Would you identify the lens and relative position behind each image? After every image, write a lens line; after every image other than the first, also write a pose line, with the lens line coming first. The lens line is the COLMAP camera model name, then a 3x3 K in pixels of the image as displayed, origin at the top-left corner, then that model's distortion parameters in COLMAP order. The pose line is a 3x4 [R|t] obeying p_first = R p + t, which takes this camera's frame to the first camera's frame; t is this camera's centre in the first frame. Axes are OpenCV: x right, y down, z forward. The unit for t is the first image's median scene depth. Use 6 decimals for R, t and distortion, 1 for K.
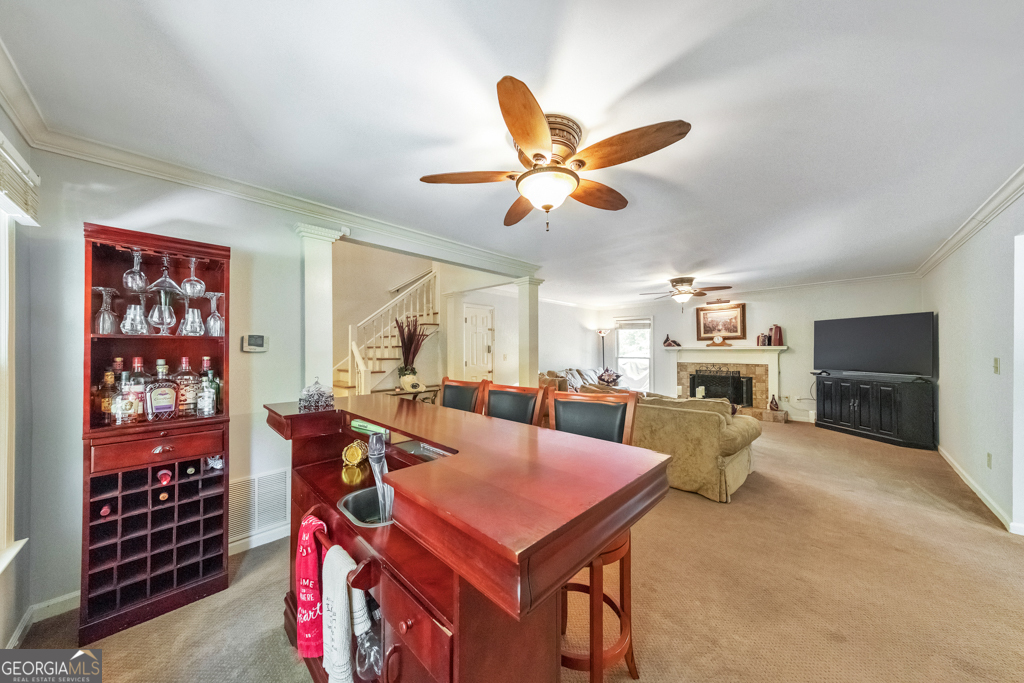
lens RADIAL K [[327.7, 0, 505.8], [0, 327.7, 347.3], [0, 0, 1]] dist [0.000076, 0.000110]
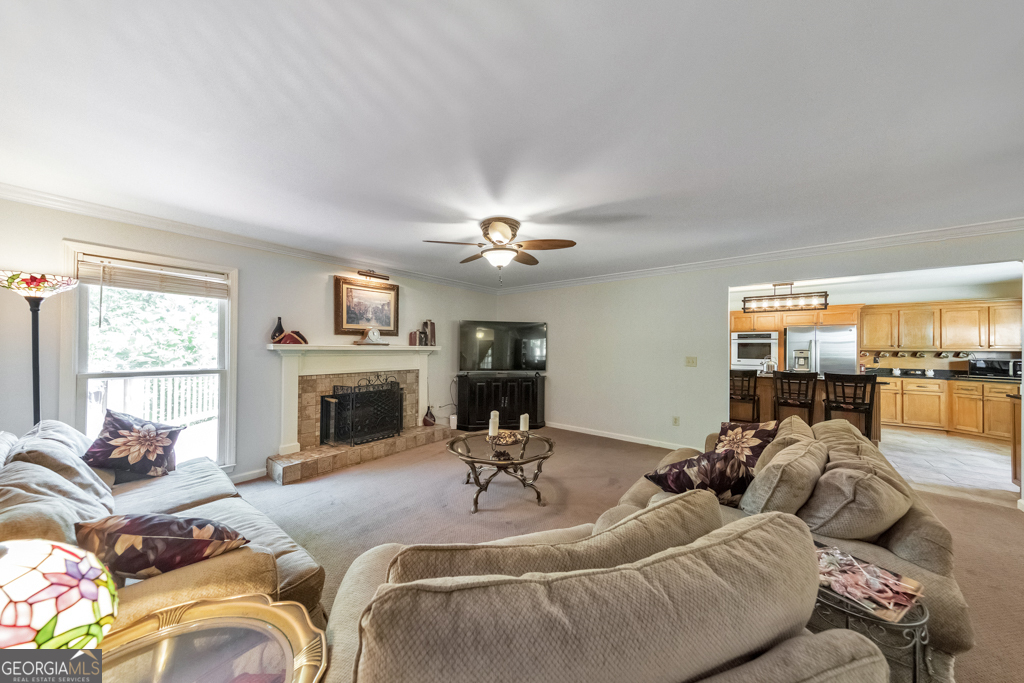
lens RADIAL K [[327.7, 0, 505.8], [0, 327.7, 347.3], [0, 0, 1]] dist [0.000076, 0.000110]
pose [[-0.120306, 0.005833, 0.992720, -0.008157], [-0.015251, 0.999854, -0.007723, 0.002034], [-0.992620, -0.016069, -0.120199, 0.847273]]
